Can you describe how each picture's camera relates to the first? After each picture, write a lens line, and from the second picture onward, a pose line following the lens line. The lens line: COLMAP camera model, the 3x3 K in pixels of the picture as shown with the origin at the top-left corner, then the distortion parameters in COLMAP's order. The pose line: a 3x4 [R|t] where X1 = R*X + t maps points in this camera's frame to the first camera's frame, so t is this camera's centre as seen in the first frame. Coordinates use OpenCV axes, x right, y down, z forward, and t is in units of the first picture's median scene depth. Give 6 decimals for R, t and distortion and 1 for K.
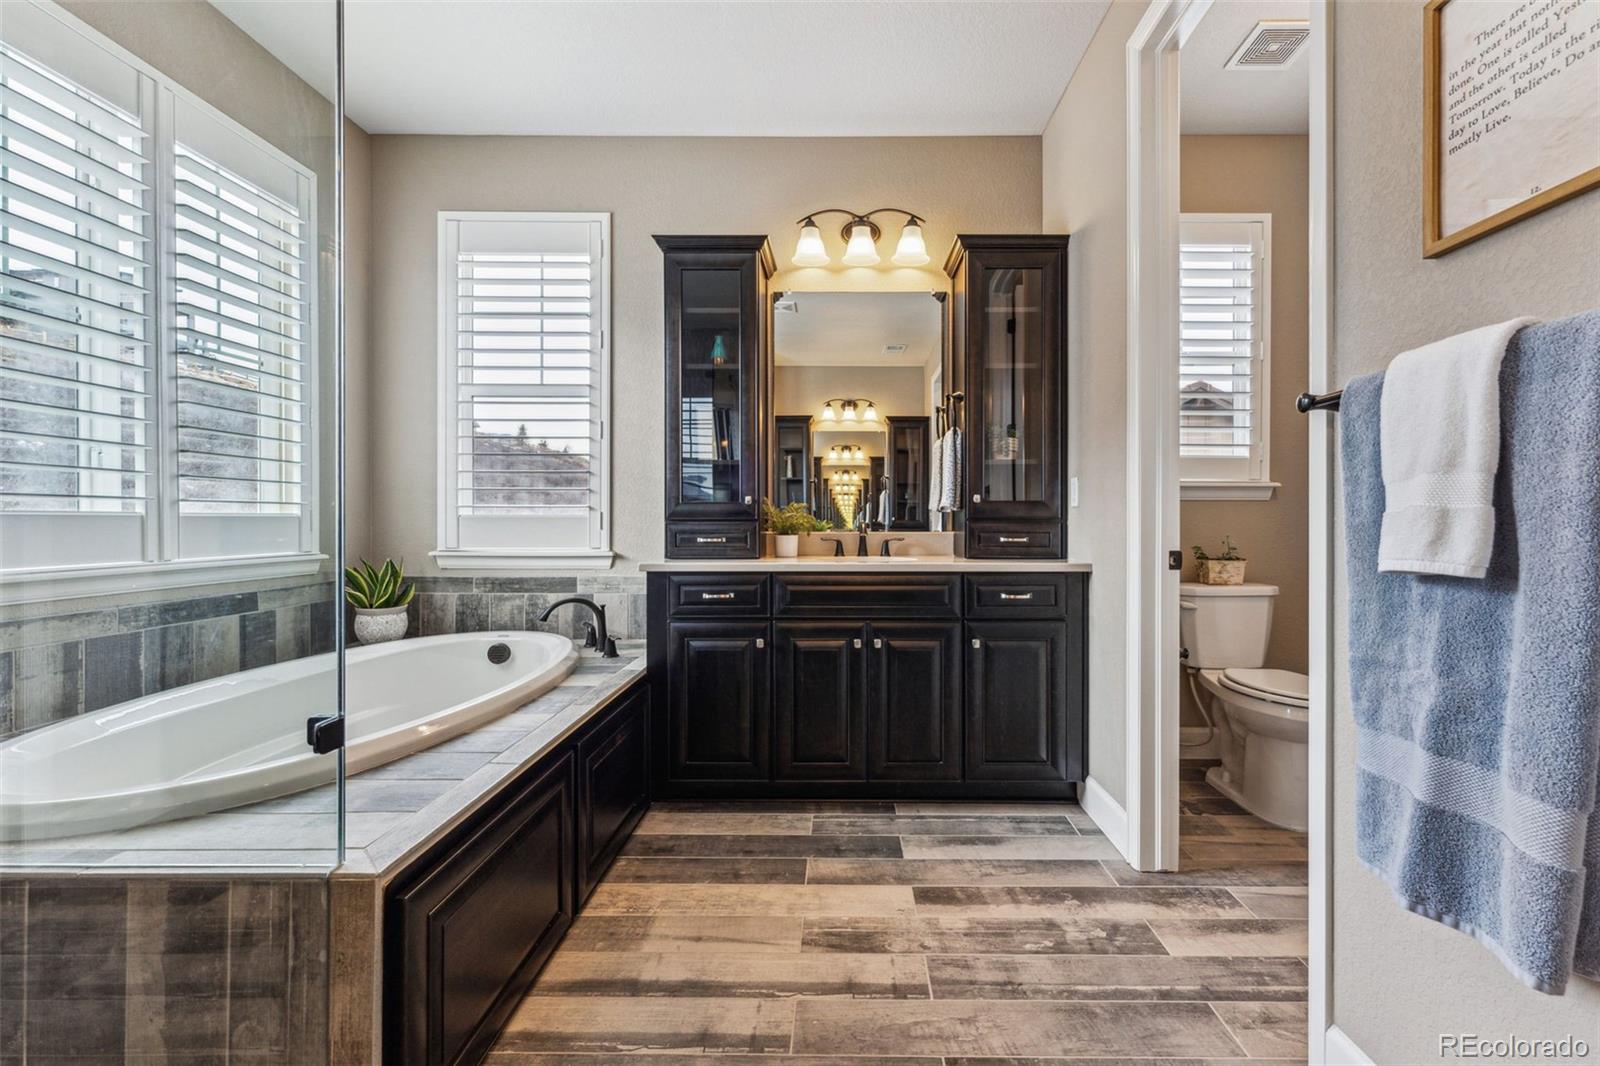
lens RADIAL K [[660.4, 0, 800.3], [0, 660.4, 521.2], [0, 0, 1]] dist [0.003160, 0.000137]
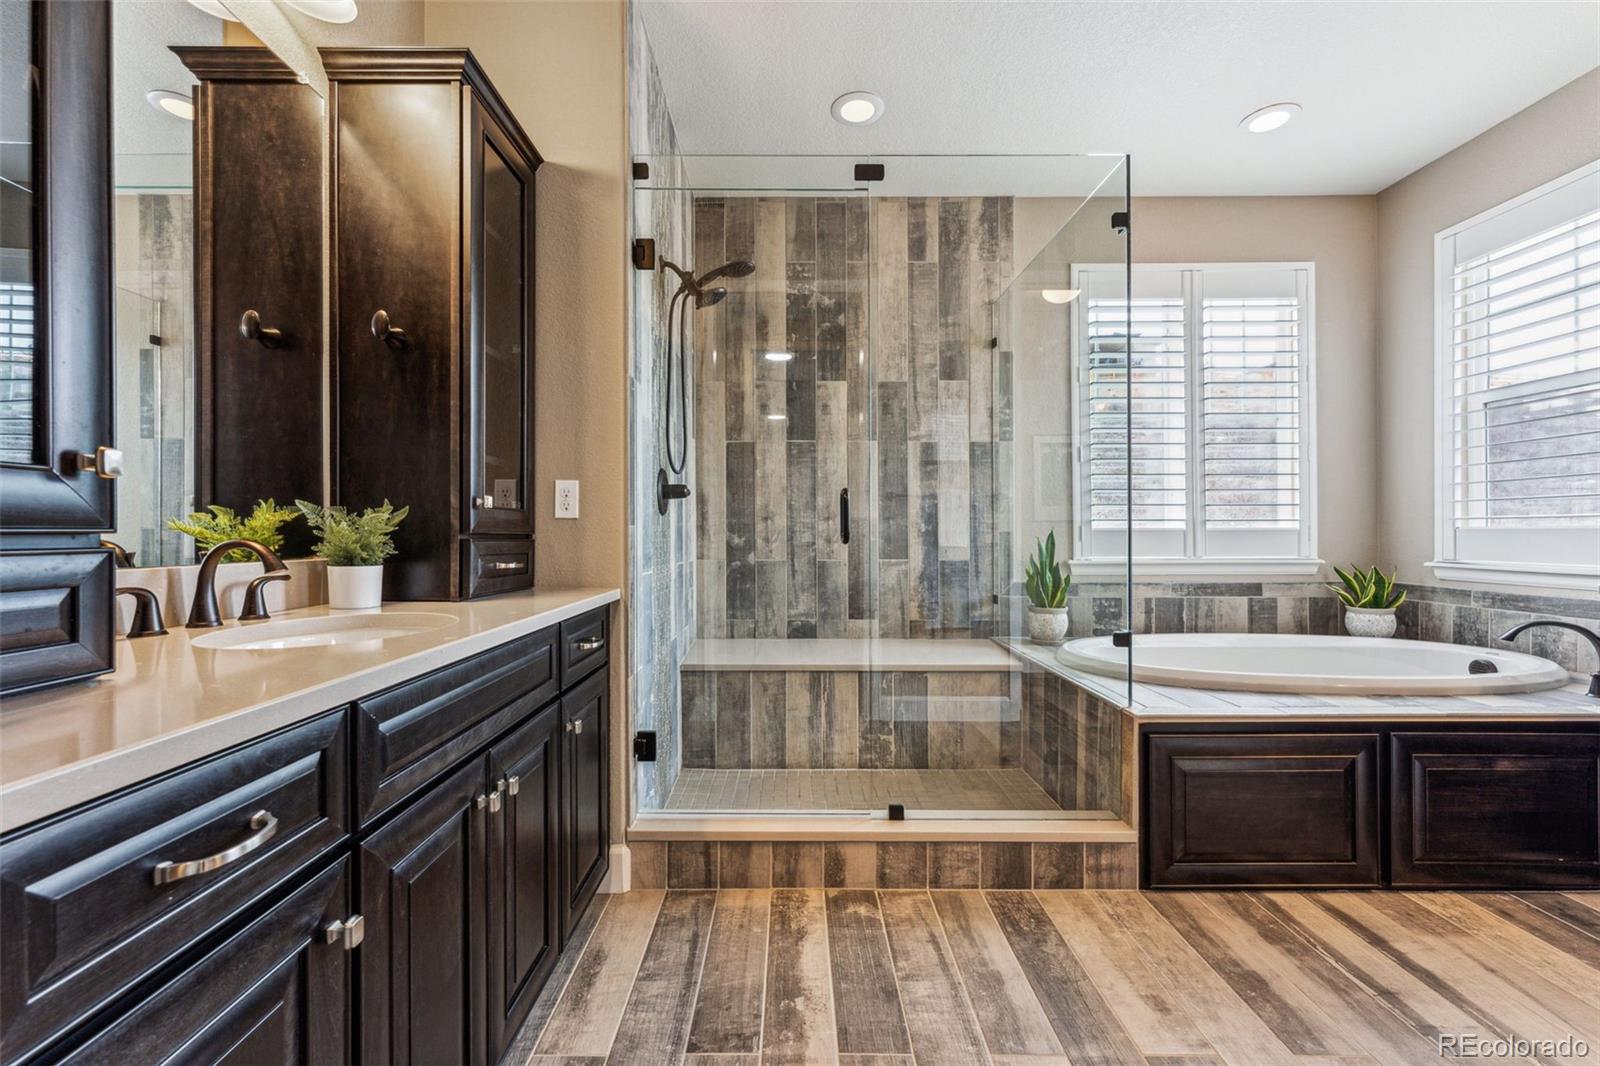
lens RADIAL K [[660.4, 0, 797.6], [0, 660.4, 529.9], [0, 0, 1]] dist [0.003160, 0.000137]
pose [[0.000517, -0.003927, -0.999992, 0.549958], [0.005403, 0.999978, -0.003924, -0.007299], [0.999985, -0.005401, 0.000539, -0.003355]]
